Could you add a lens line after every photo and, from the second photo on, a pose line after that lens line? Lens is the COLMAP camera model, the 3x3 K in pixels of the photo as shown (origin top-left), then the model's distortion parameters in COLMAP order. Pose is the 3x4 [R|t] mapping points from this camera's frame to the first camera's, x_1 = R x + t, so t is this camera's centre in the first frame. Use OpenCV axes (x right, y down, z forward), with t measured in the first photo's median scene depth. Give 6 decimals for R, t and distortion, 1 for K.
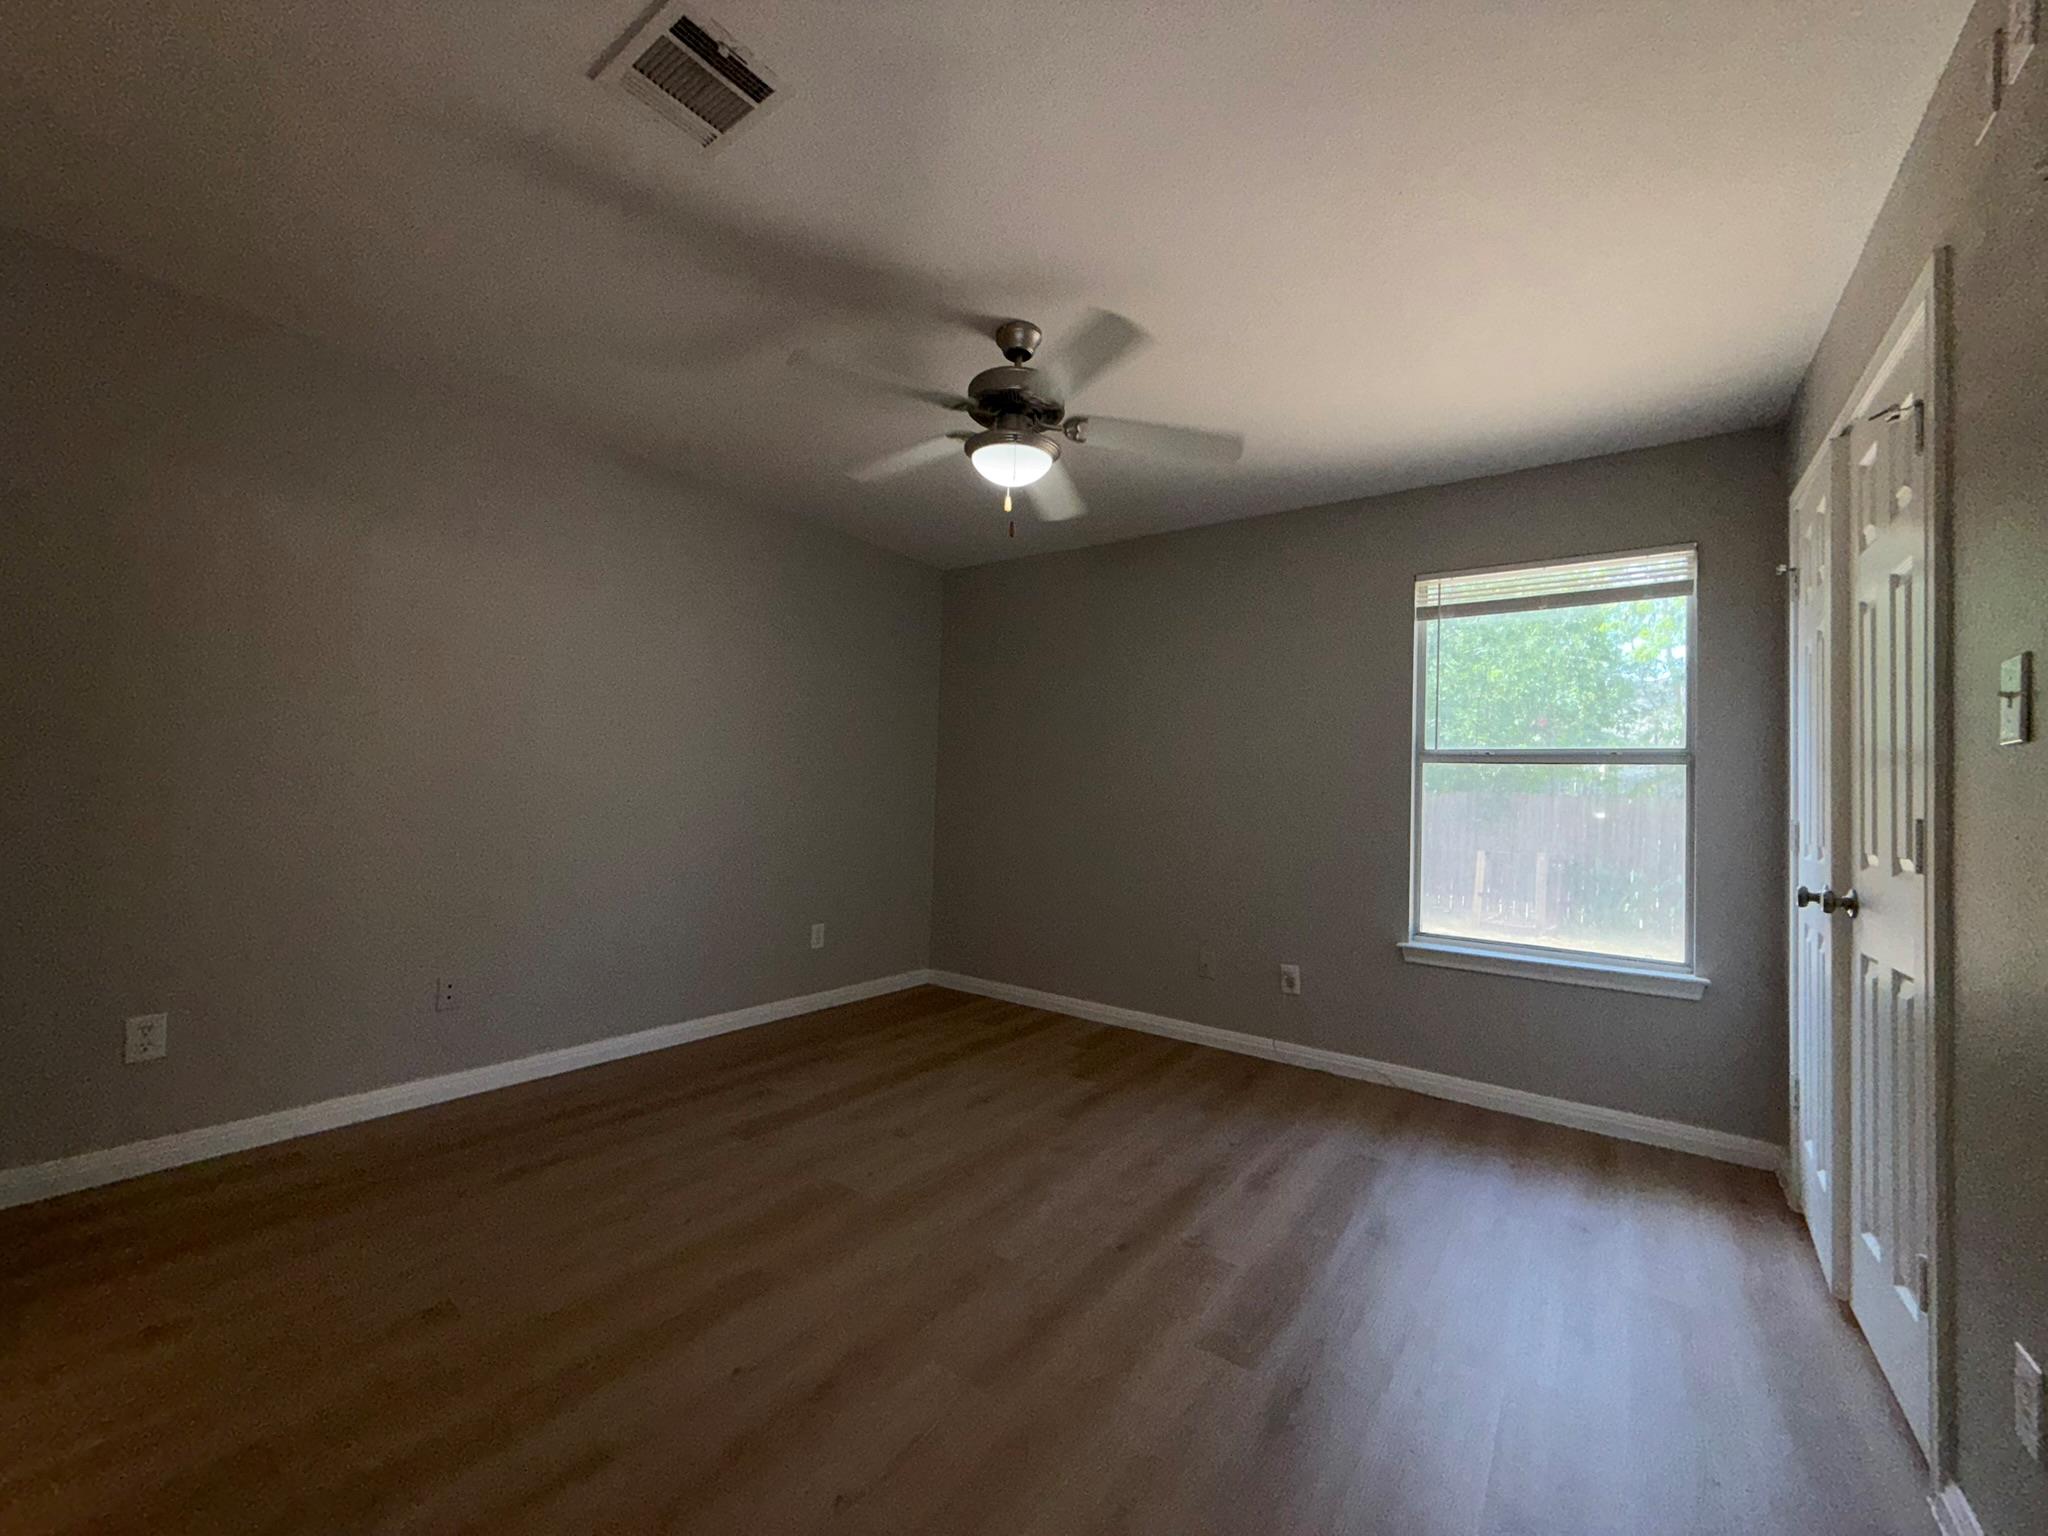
lens RADIAL K [[816.7, 0, 1016.8], [0, 816.7, 765.1], [0, 0, 1]] dist [0.000489, 0.000257]
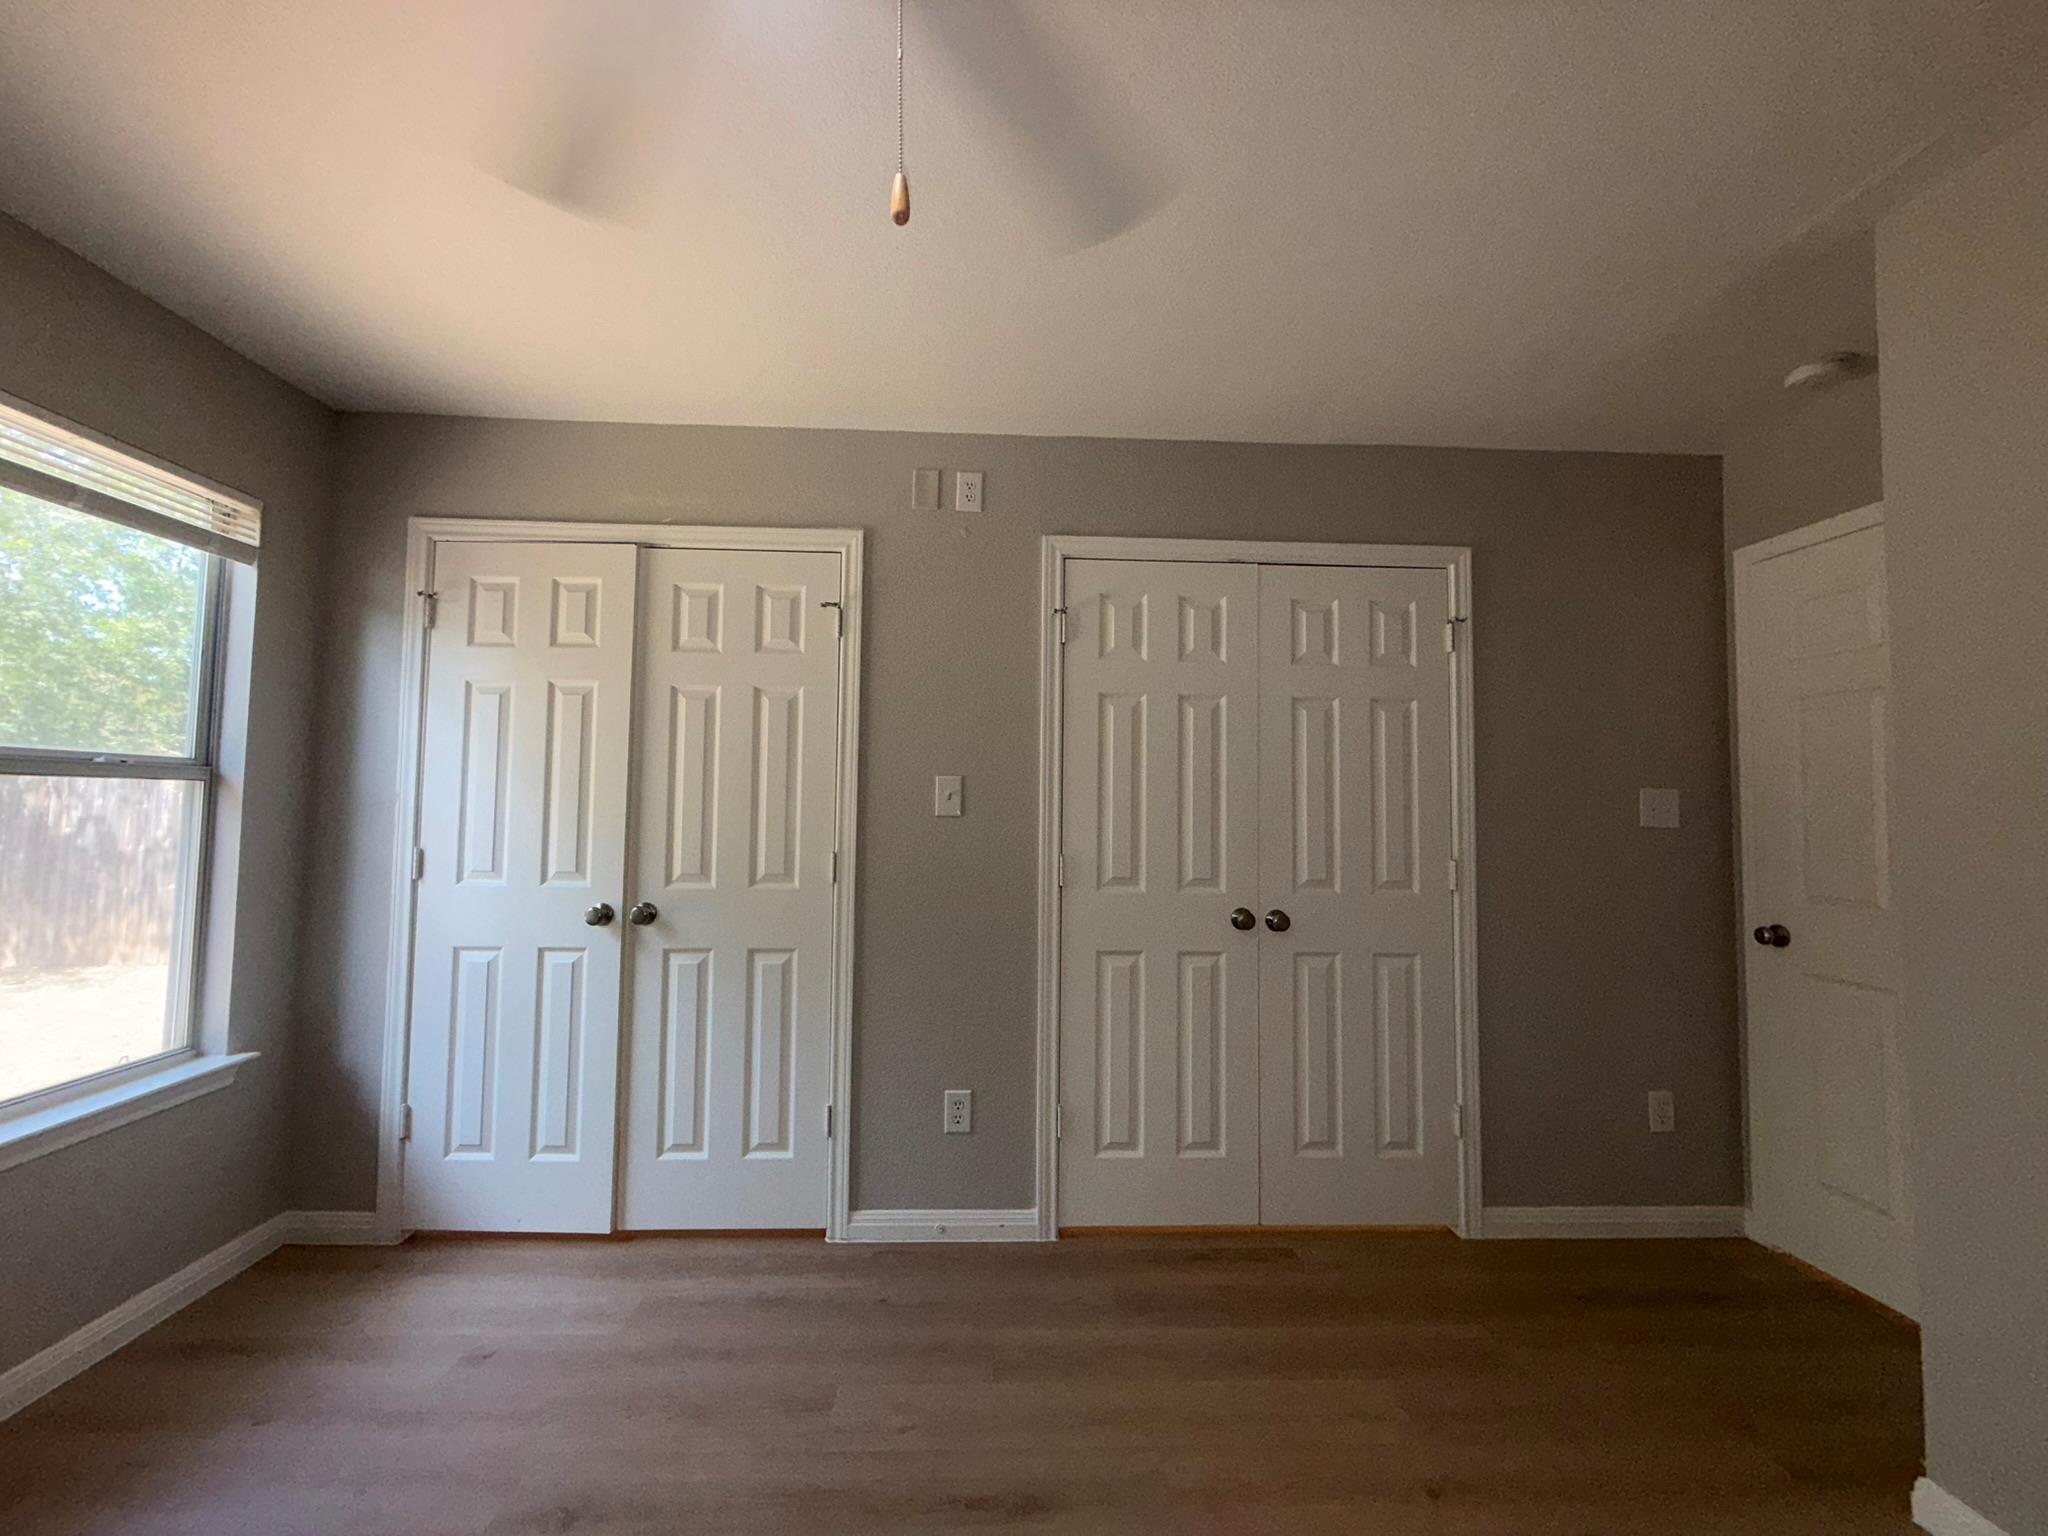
lens RADIAL K [[816.7, 0, 1016.8], [0, 816.7, 765.1], [0, 0, 1]] dist [0.000489, 0.000257]
pose [[-0.610938, -0.007654, 0.791642, -0.286847], [-0.064431, 0.997117, -0.040083, -0.040564], [-0.789052, -0.075495, -0.609670, 1.057482]]
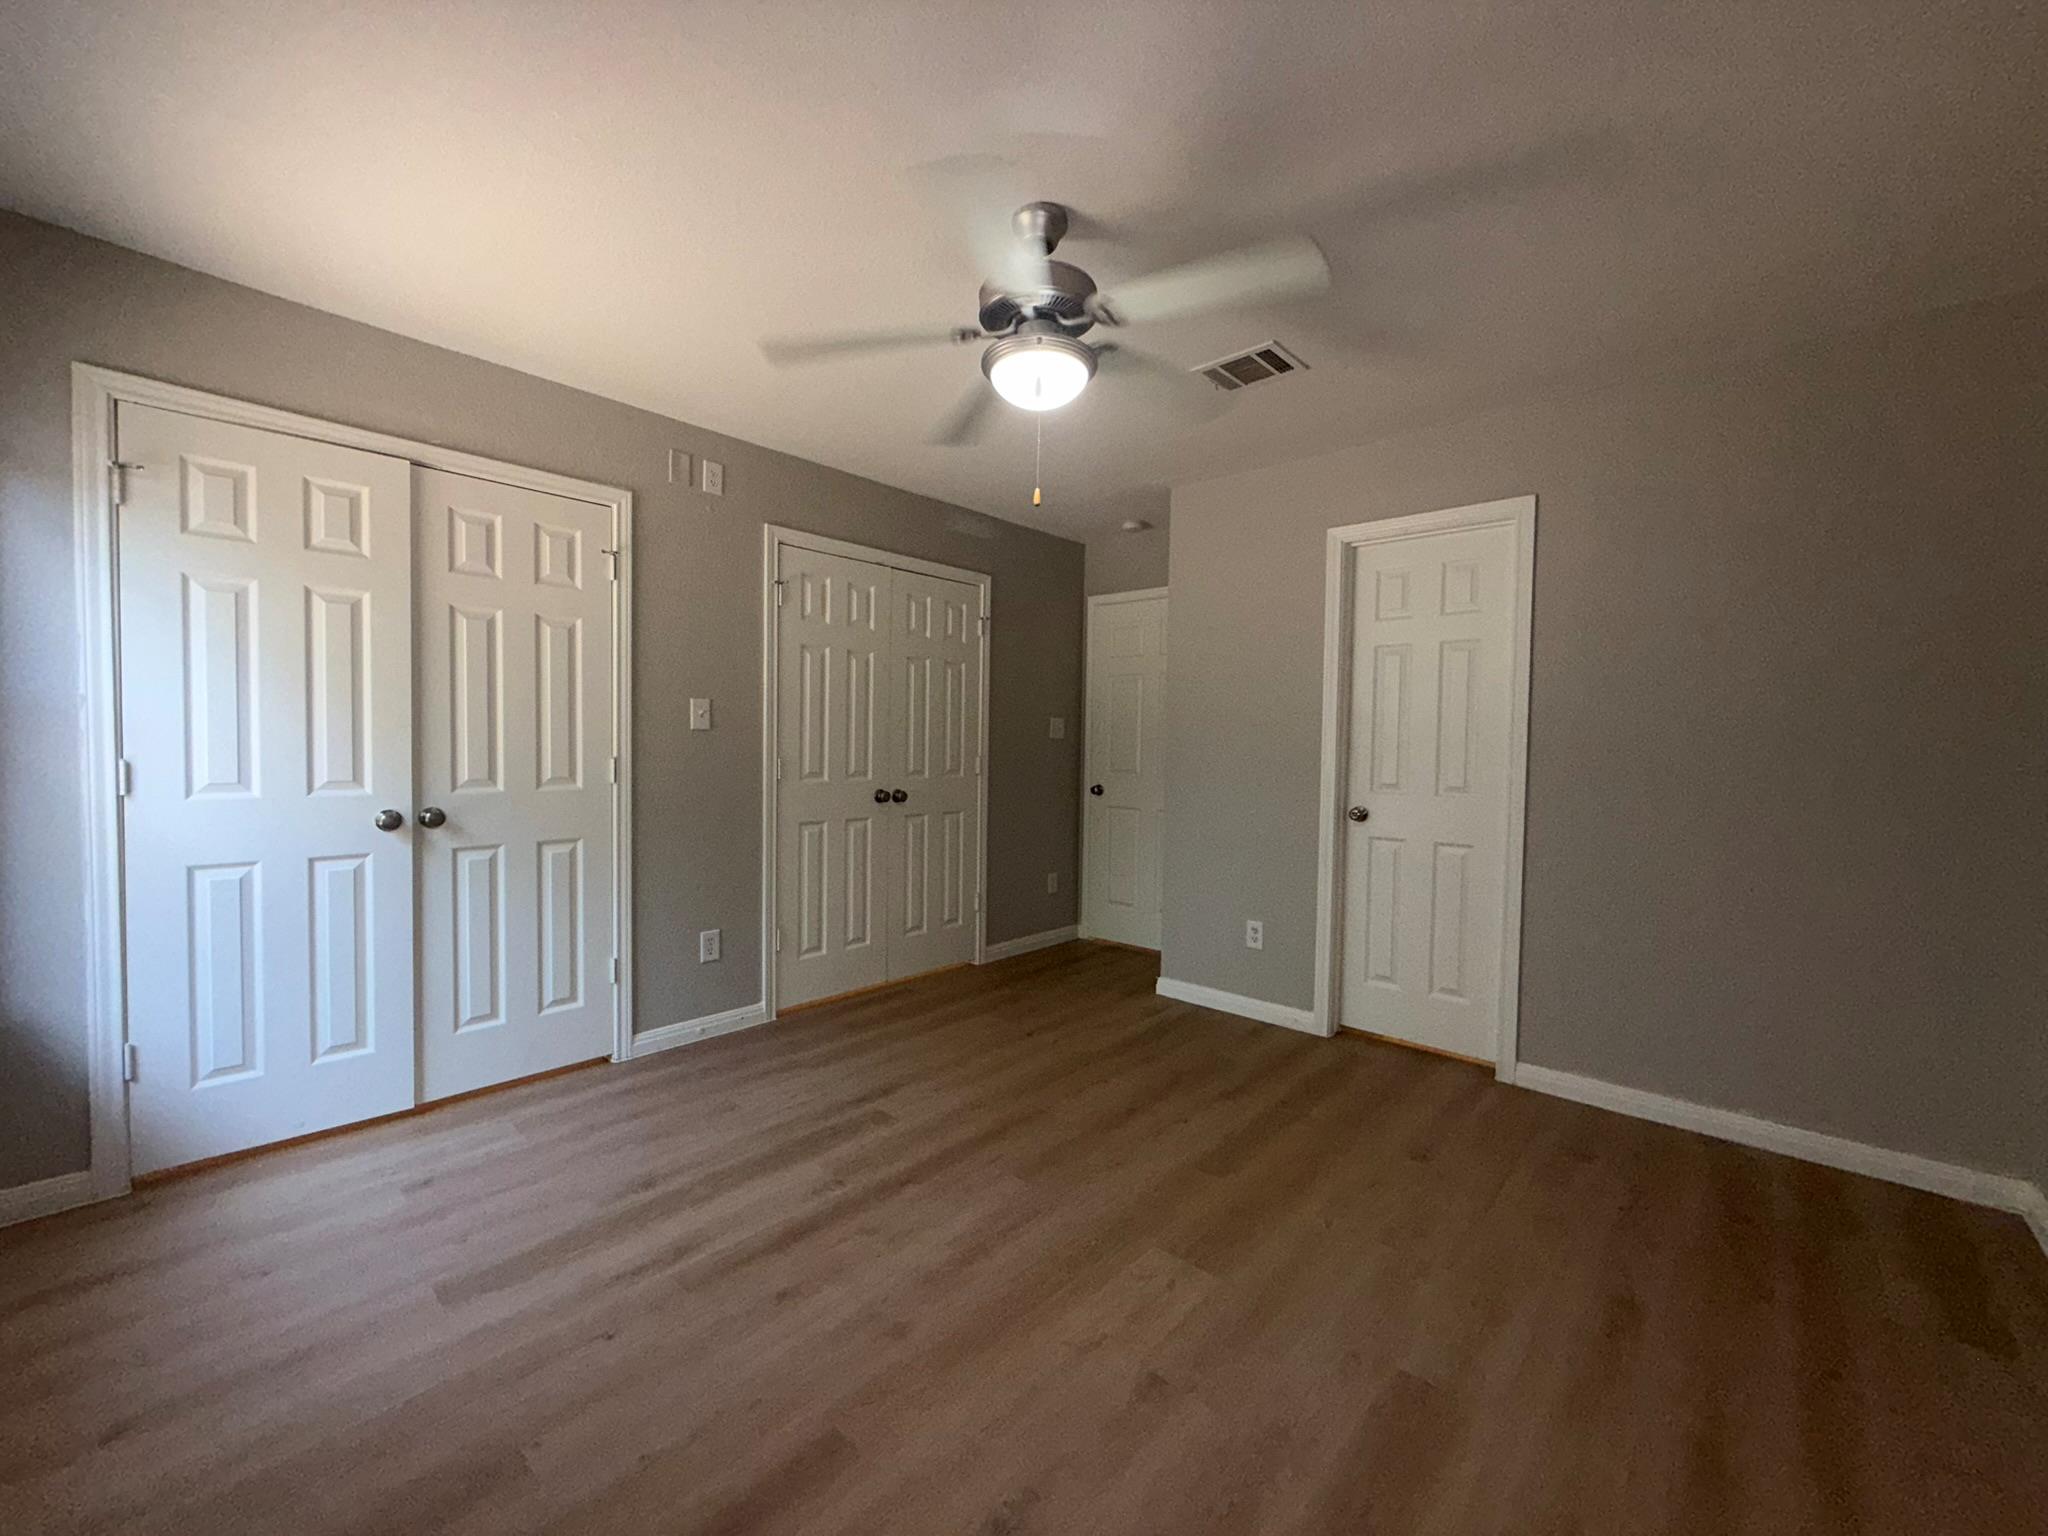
lens RADIAL K [[828.3, 0, 1002.9], [0, 828.3, 775.3], [0, 0, 1]] dist [0.000862, 0.000199]
pose [[-0.990358, -0.057175, 0.126182, -0.093391], [-0.056487, 0.998363, 0.009027, 0.023382], [-0.126491, 0.001813, -0.991966, 1.792188]]
